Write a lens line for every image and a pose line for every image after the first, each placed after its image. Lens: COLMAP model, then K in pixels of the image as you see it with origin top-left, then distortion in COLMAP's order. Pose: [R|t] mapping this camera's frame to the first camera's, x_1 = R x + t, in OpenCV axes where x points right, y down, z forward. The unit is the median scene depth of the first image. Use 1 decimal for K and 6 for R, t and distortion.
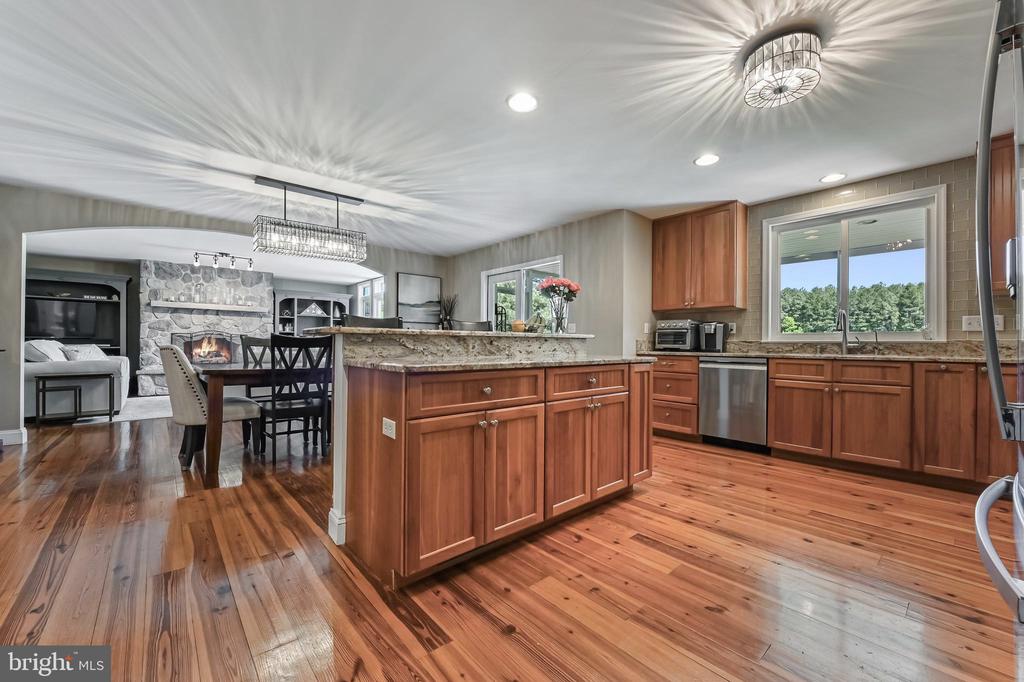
lens RADIAL K [[404.5, 0, 515.8], [0, 404.5, 342.1], [0, 0, 1]] dist [-0.009459, -0.000327]
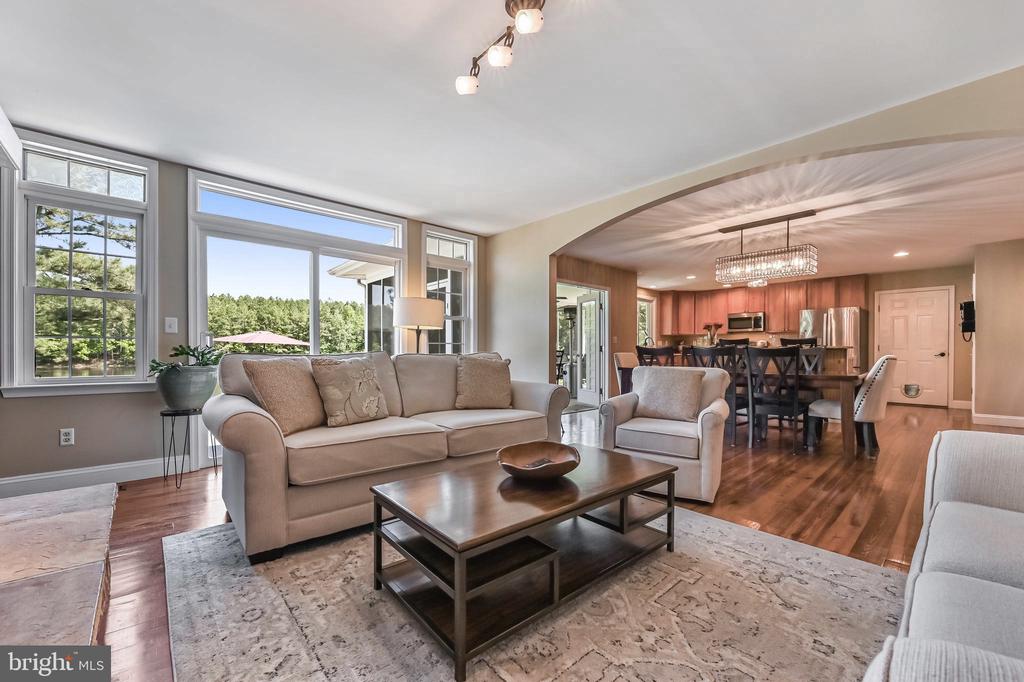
lens RADIAL K [[408.4, 0, 514.1], [0, 408.4, 349.3], [0, 0, 1]] dist [-0.002659, -0.000250]
pose [[-0.002441, -0.005745, 0.999981, -1.846508], [-0.006495, 0.999962, 0.005729, -0.009908], [-0.999976, -0.006481, -0.002479, 1.891452]]
